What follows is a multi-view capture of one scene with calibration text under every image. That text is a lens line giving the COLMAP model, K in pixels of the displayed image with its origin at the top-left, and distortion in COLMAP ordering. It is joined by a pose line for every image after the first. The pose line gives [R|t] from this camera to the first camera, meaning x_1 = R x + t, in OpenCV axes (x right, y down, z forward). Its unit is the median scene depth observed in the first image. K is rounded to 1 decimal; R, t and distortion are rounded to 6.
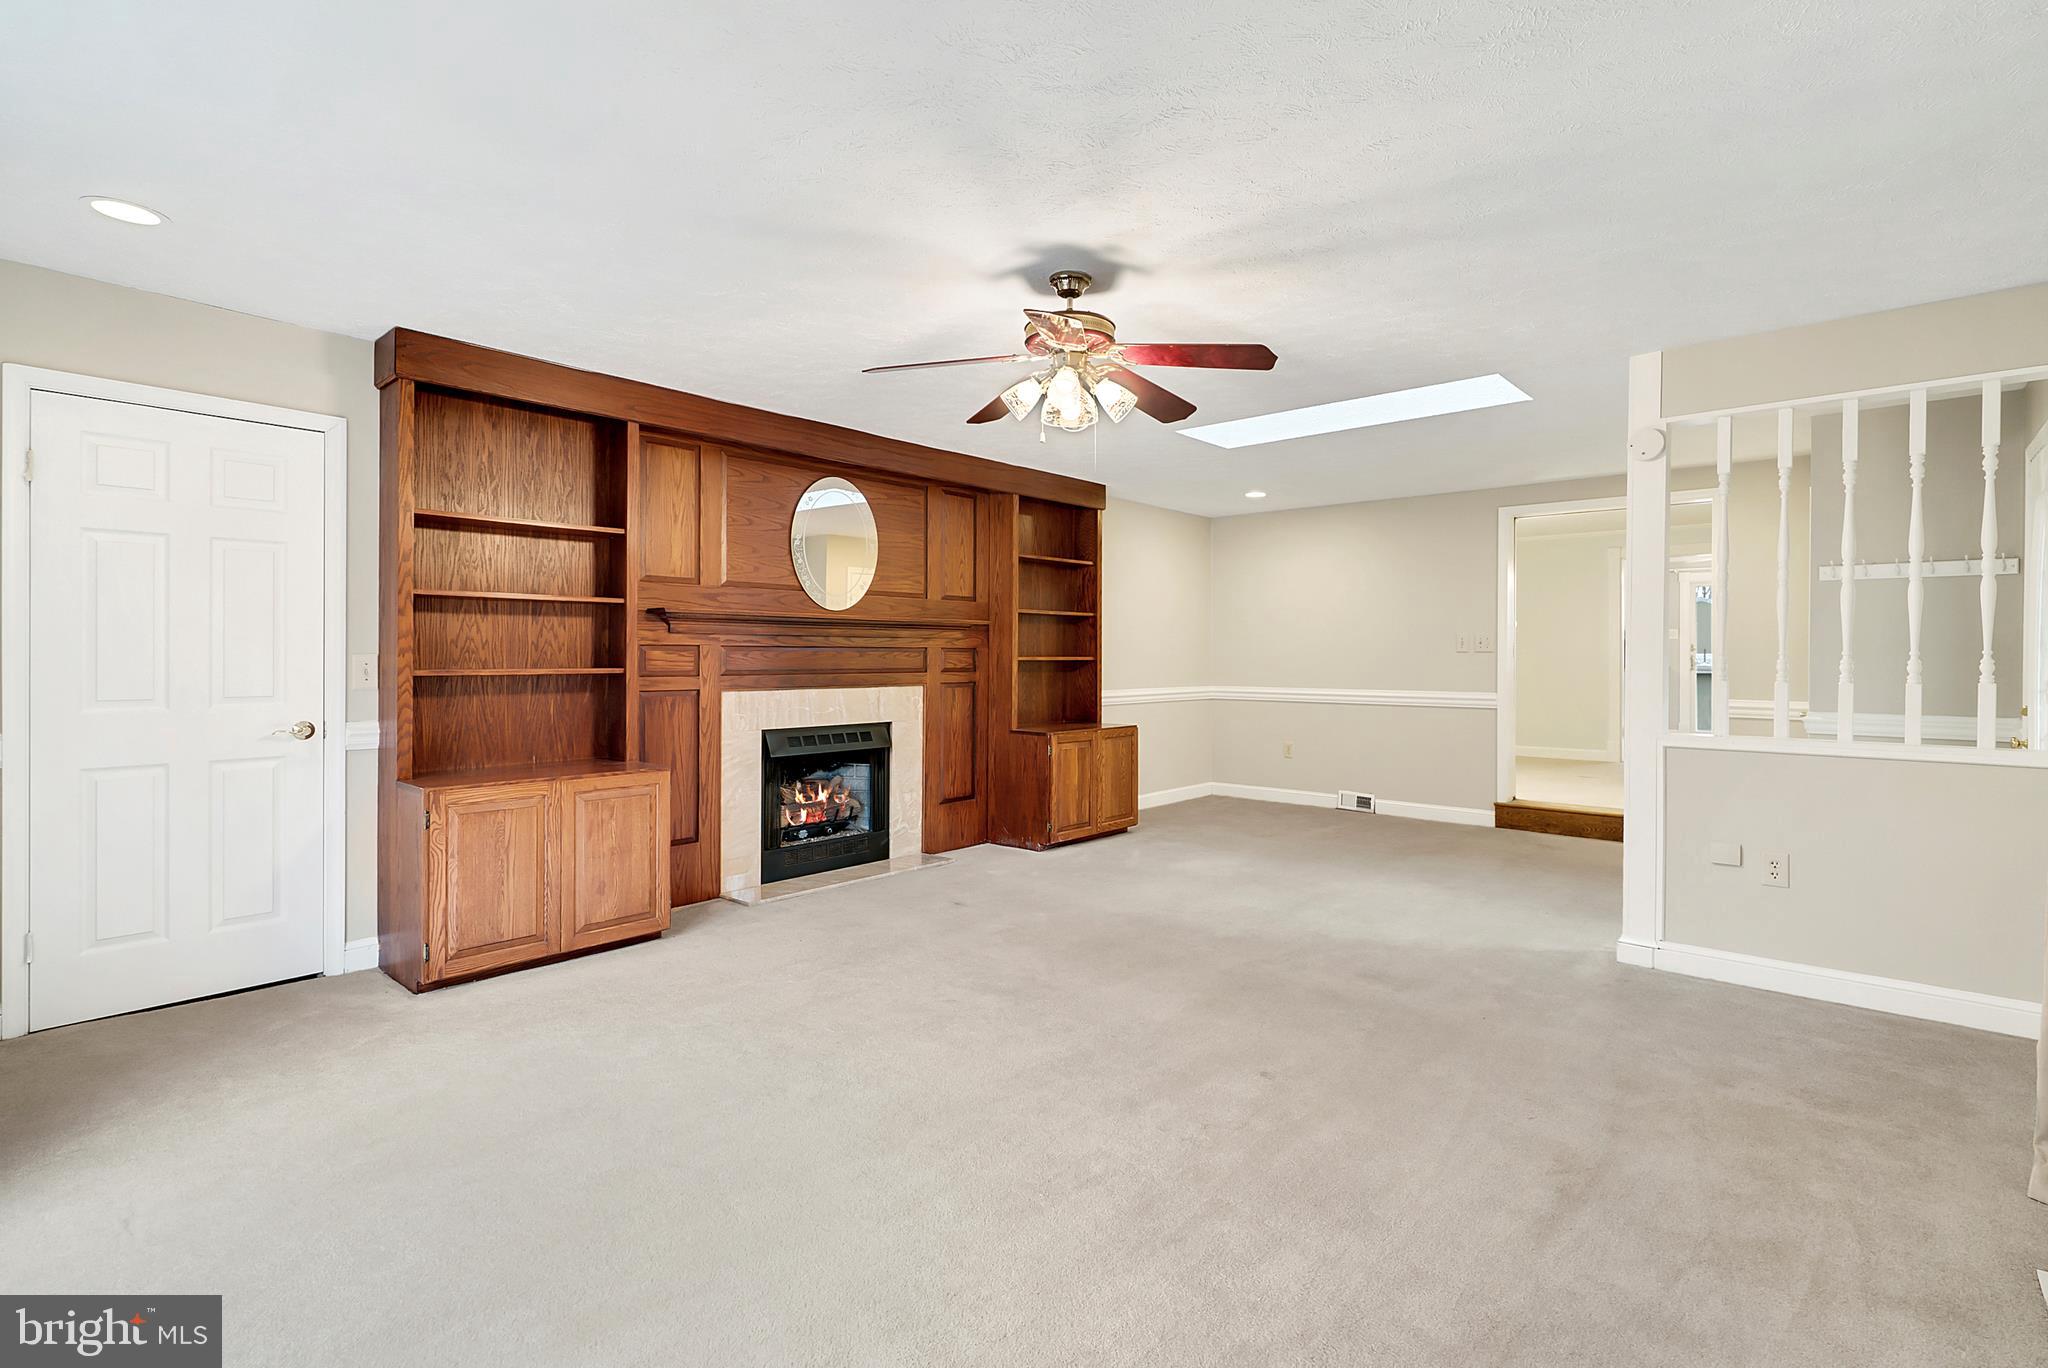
lens RADIAL K [[952.4, 0, 1021.8], [0, 952.4, 650.7], [0, 0, 1]] dist [-0.002680, -0.000383]
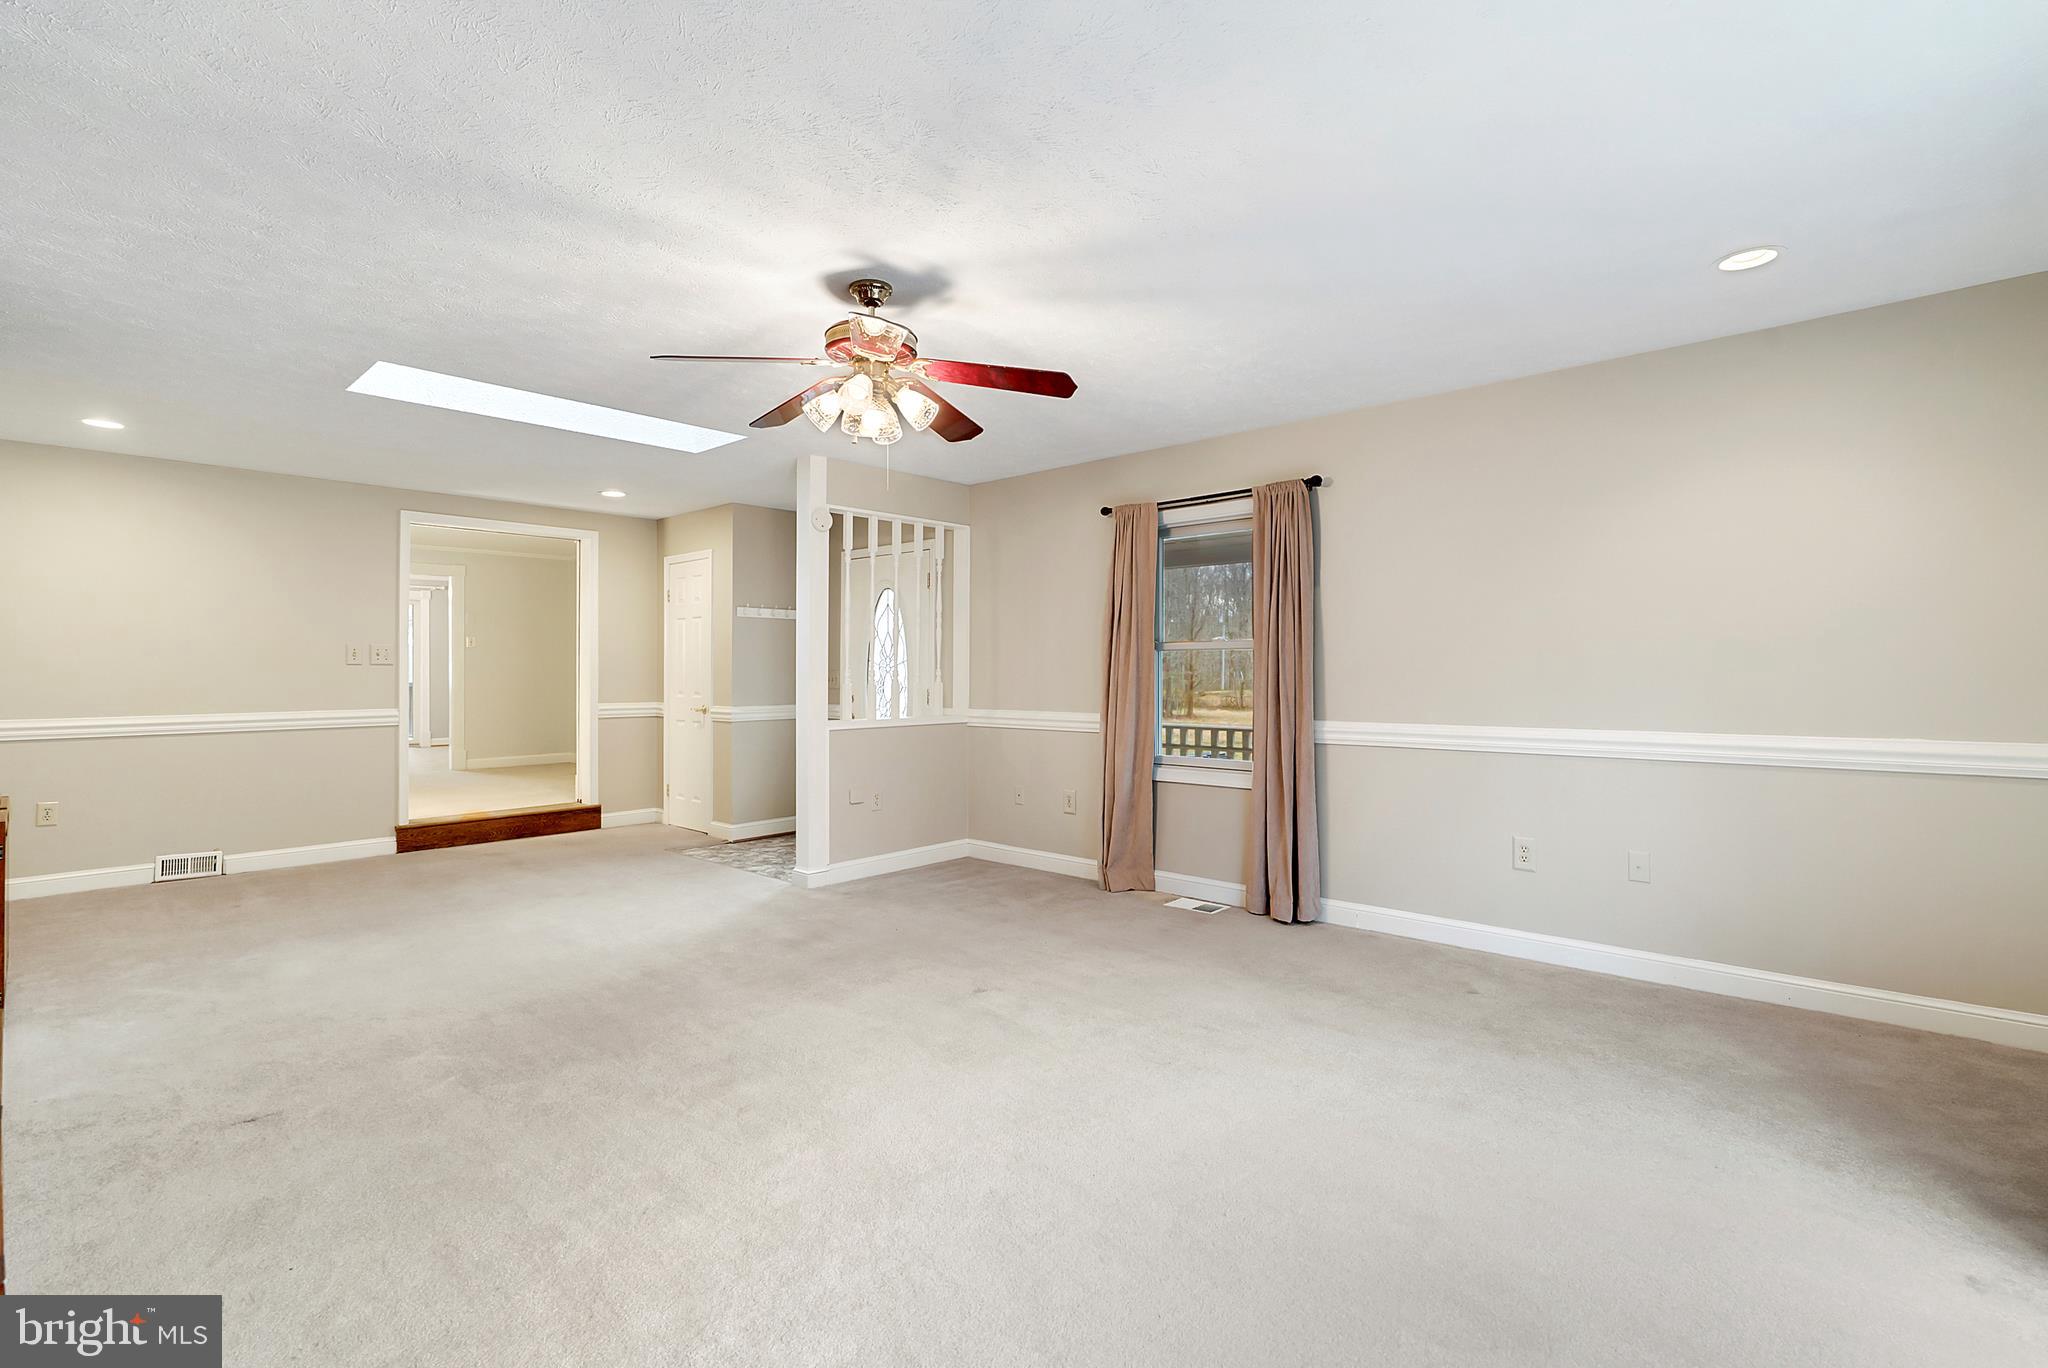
lens RADIAL K [[953.7, 0, 1020.9], [0, 953.7, 673.1], [0, 0, 1]] dist [-0.001398, -0.000206]
pose [[0.010960, -0.008614, 0.999903, -0.500596], [-0.002833, 0.999959, 0.008645, -0.000487], [-0.999936, -0.002927, 0.010935, 0.445212]]
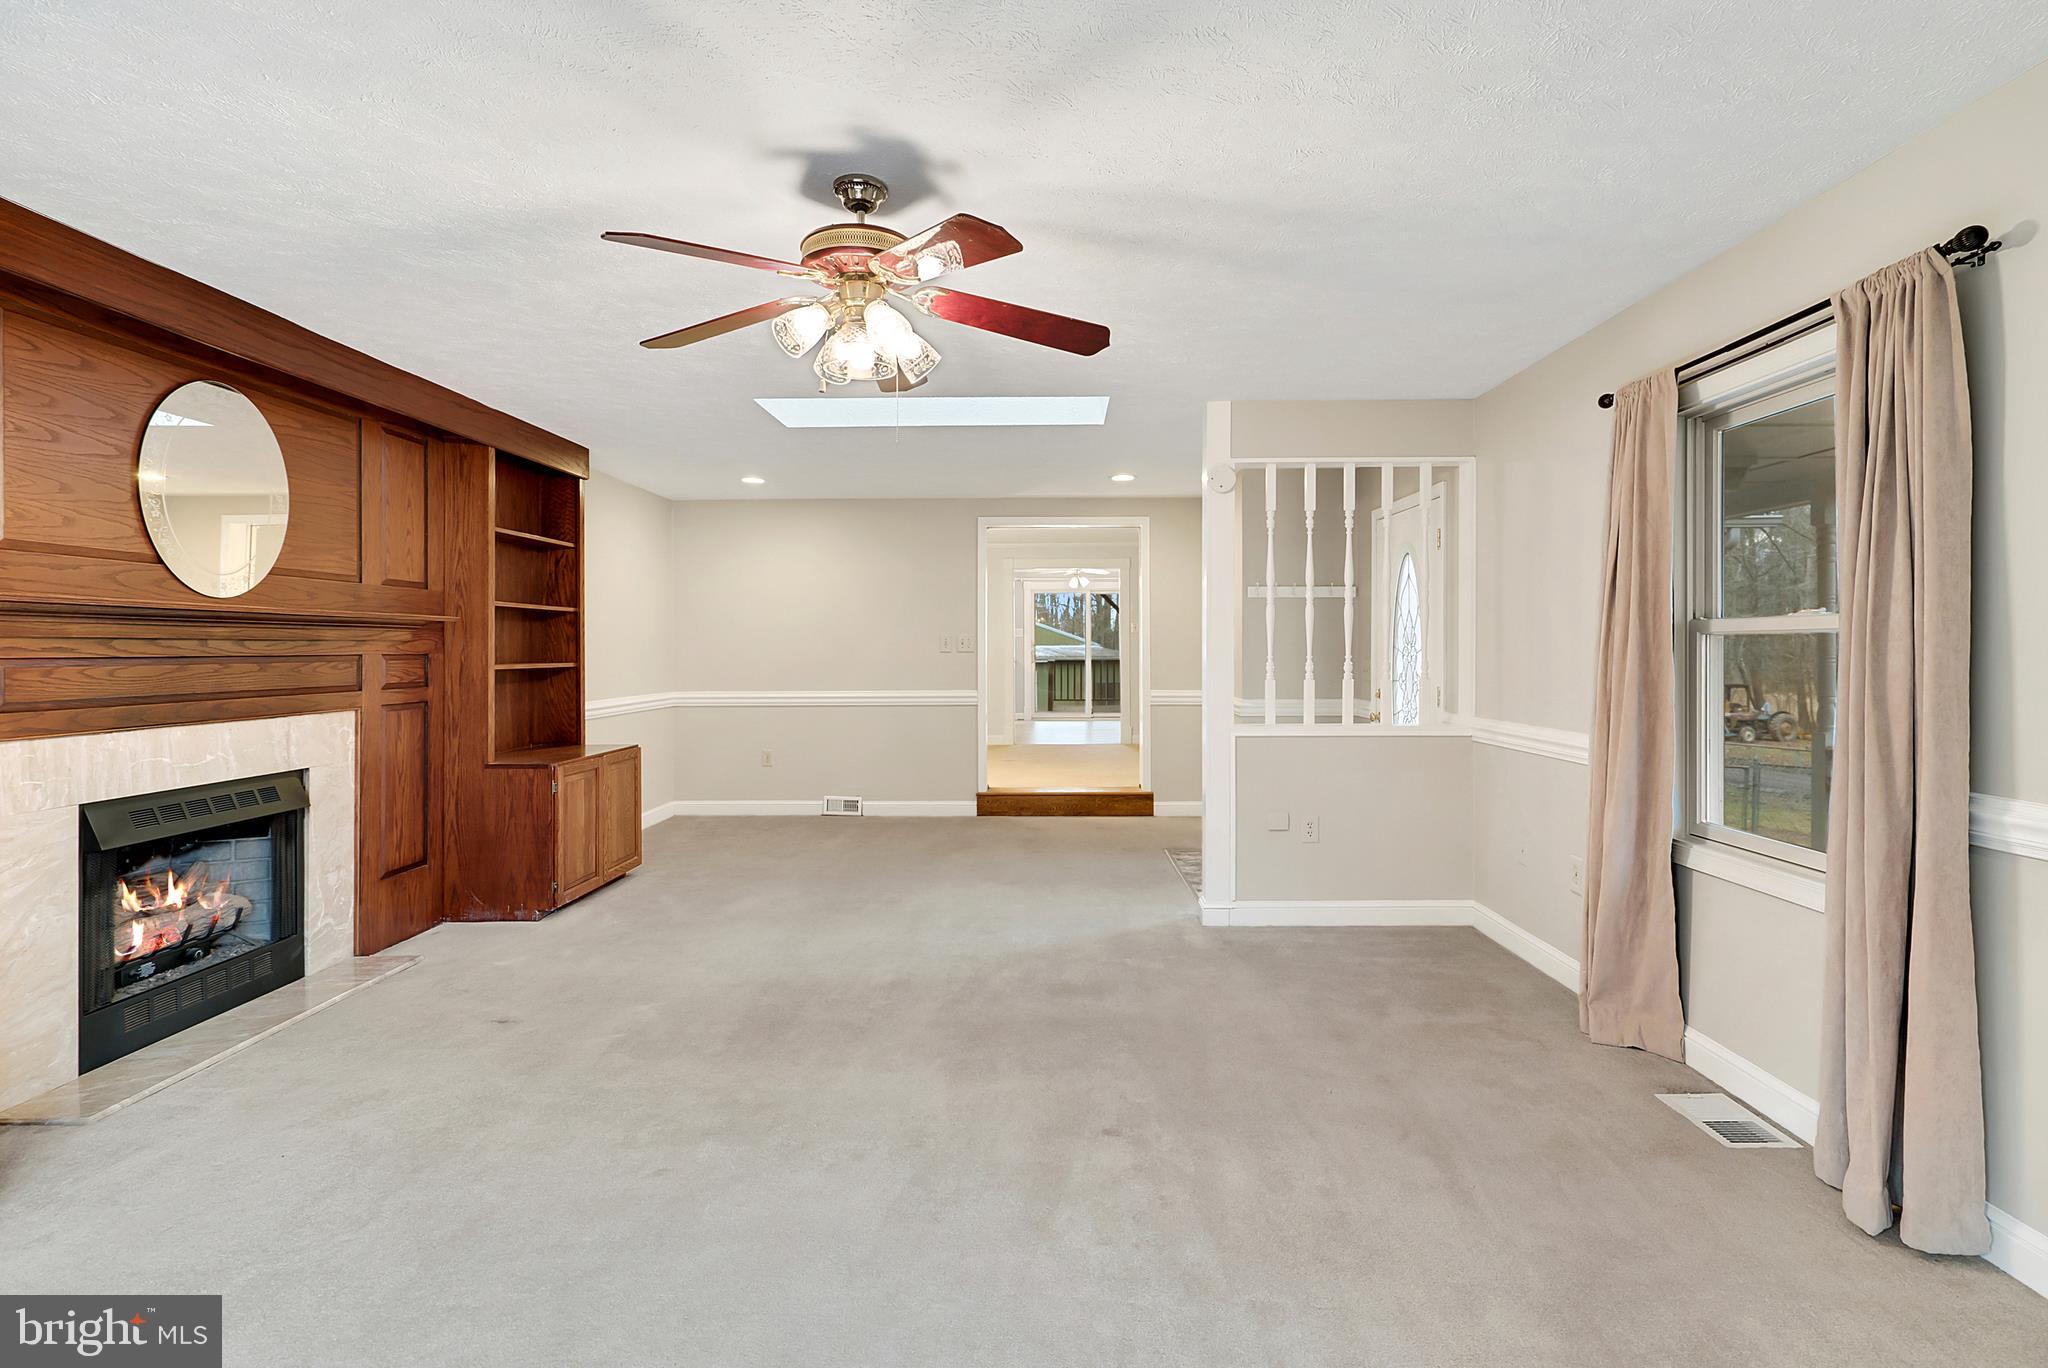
lens RADIAL K [[954.4, 0, 1027.8], [0, 954.4, 643.6], [0, 0, 1]] dist [-0.001227, 0.000487]
pose [[0.756615, -0.002627, 0.653855, -0.190129], [0.003347, 0.999994, 0.000144, -0.010024], [-0.653852, 0.002080, 0.756620, 0.173169]]
